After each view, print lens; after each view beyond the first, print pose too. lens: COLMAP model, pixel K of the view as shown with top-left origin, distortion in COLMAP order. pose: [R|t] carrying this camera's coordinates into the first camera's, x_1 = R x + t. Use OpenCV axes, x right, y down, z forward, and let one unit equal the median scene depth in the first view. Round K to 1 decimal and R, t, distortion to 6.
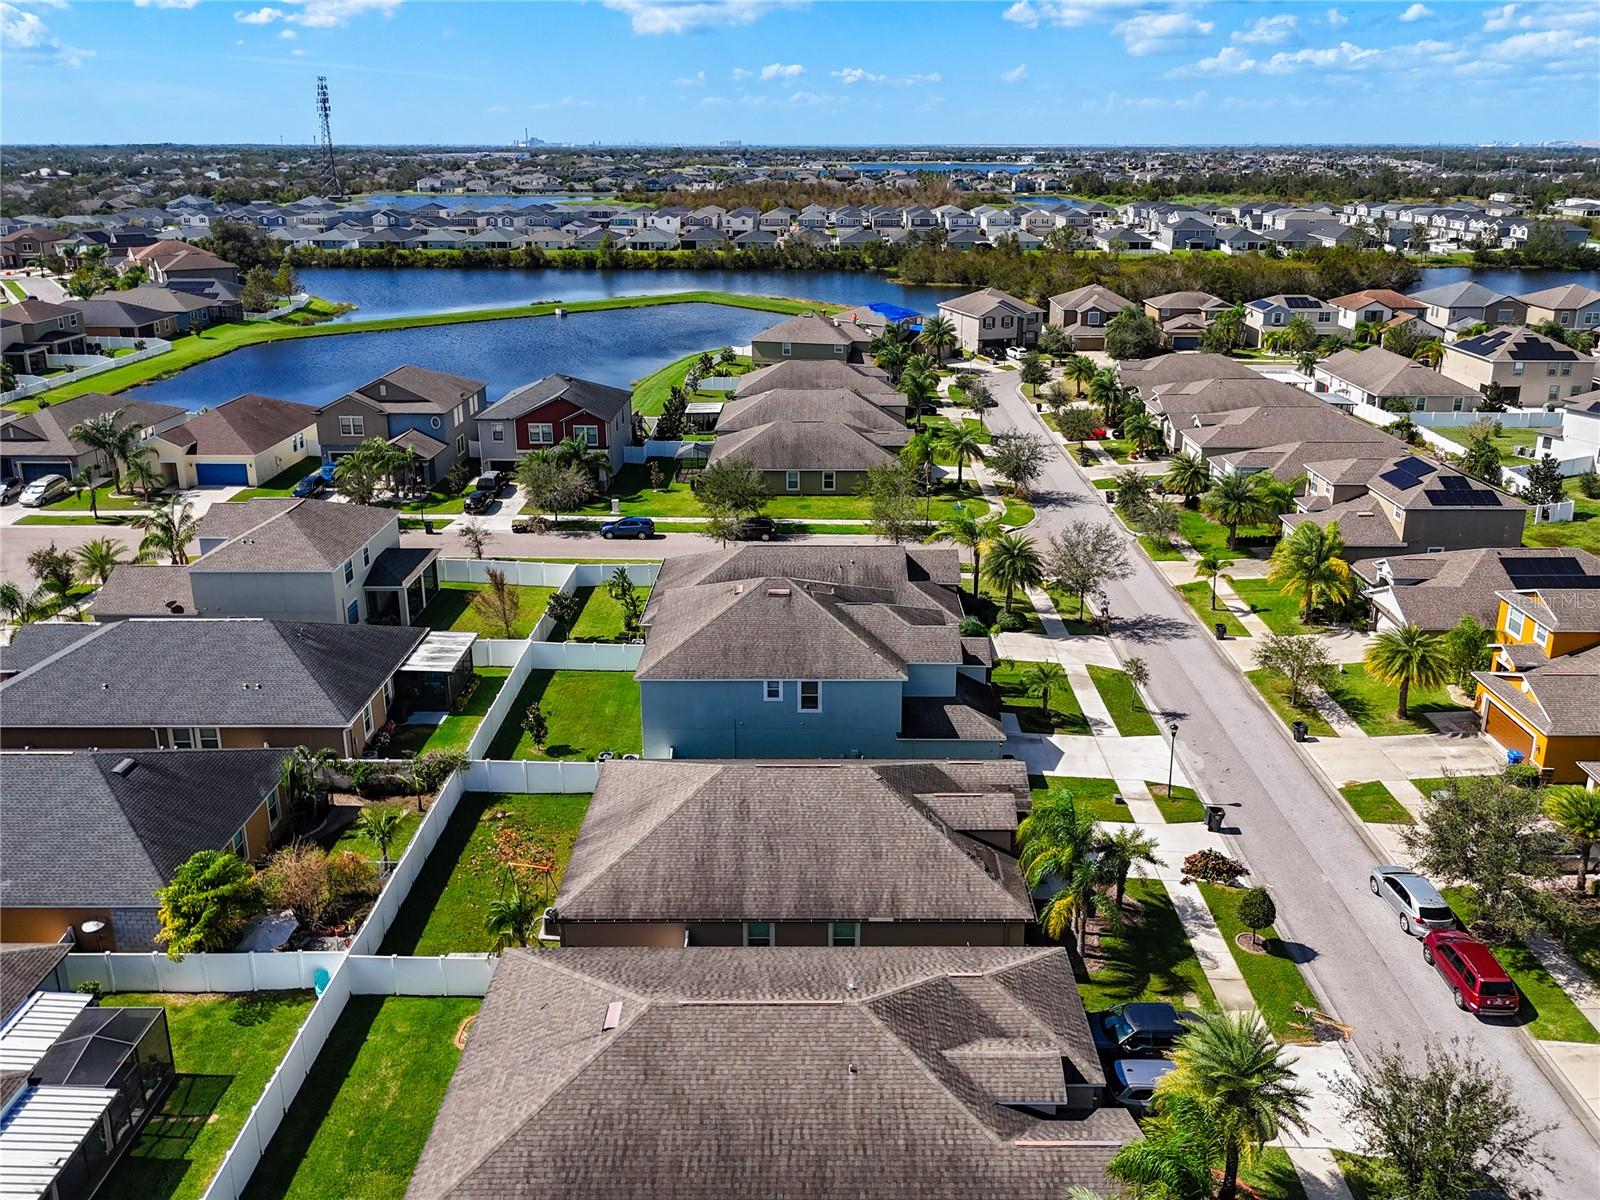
lens RADIAL K [[1229.8, 0, 810.5], [0, 1229.8, 520.5], [0, 0, 1]] dist [0.003599, -0.012593]
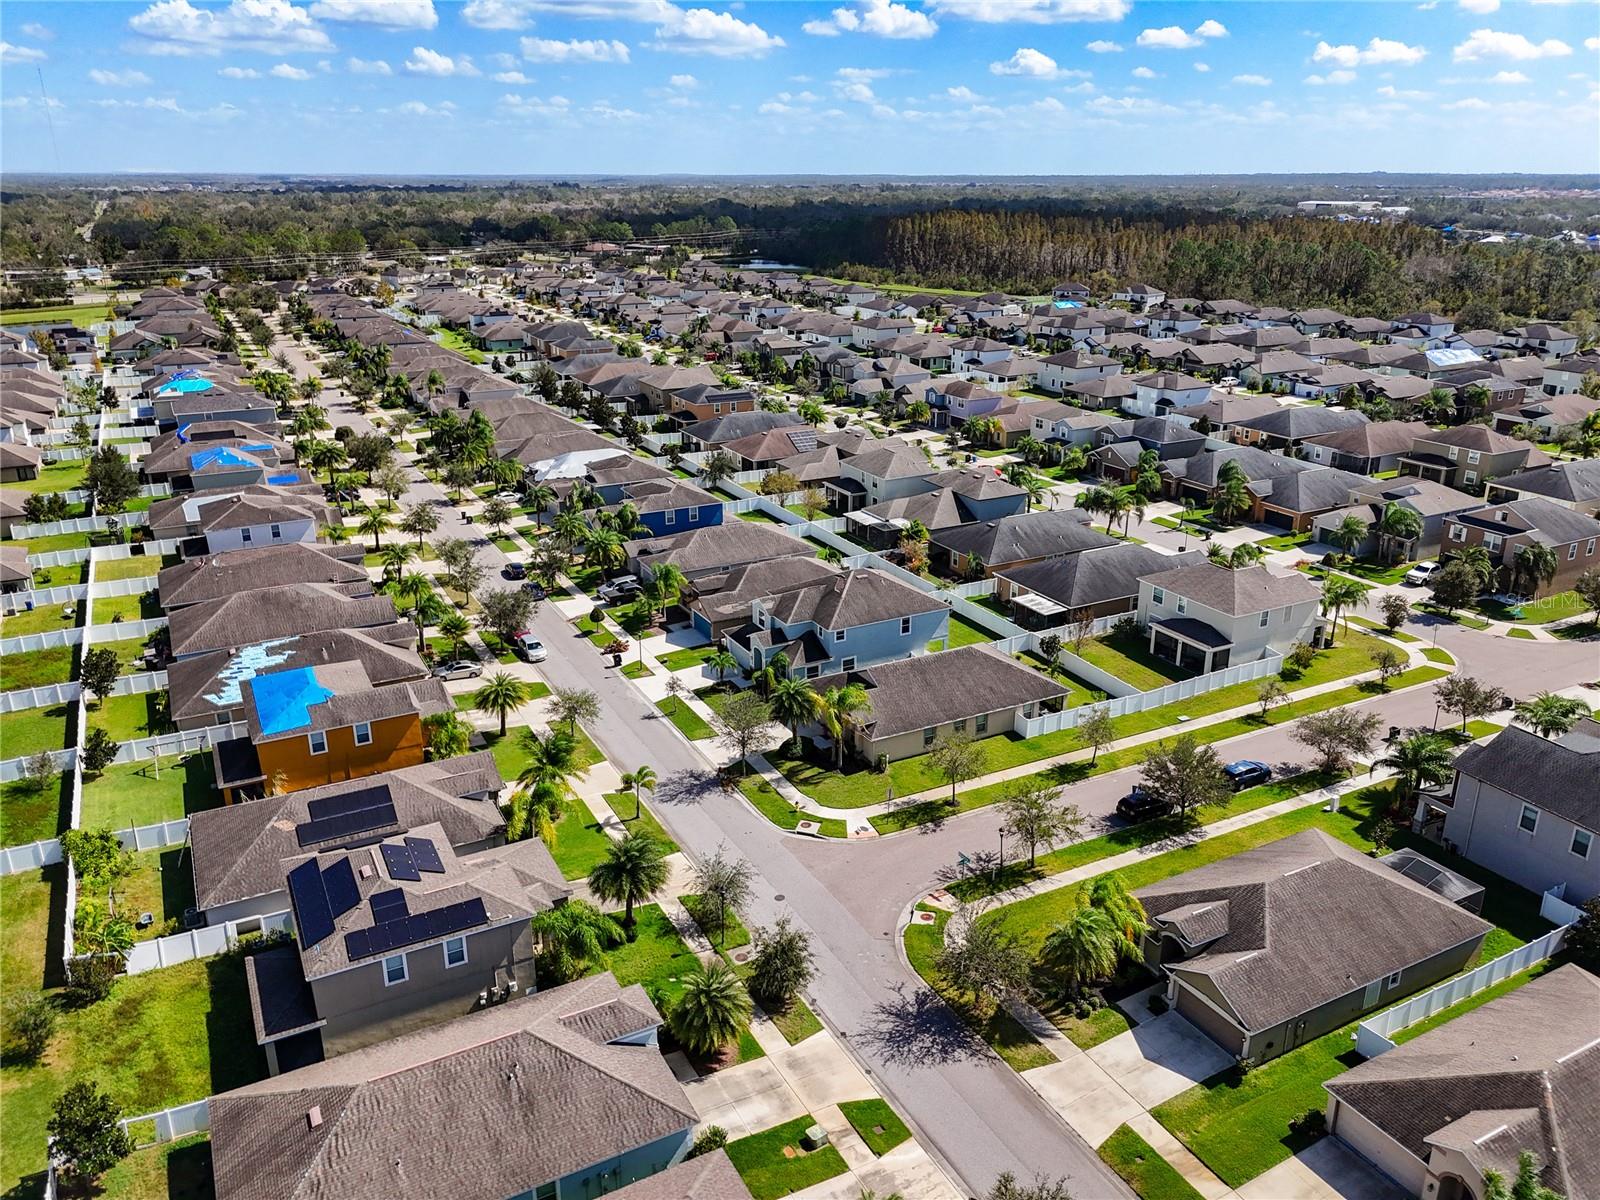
lens RADIAL K [[1152.8, 0, 800.0], [0, 1152.8, 600.0], [0, 0, 1]] dist [0.060390, -0.042999]
pose [[-0.876912, 0.168264, -0.450236, 0.531985], [-0.132469, 0.815838, 0.562904, -0.561684], [0.462036, 0.553259, -0.693128, 1.413565]]
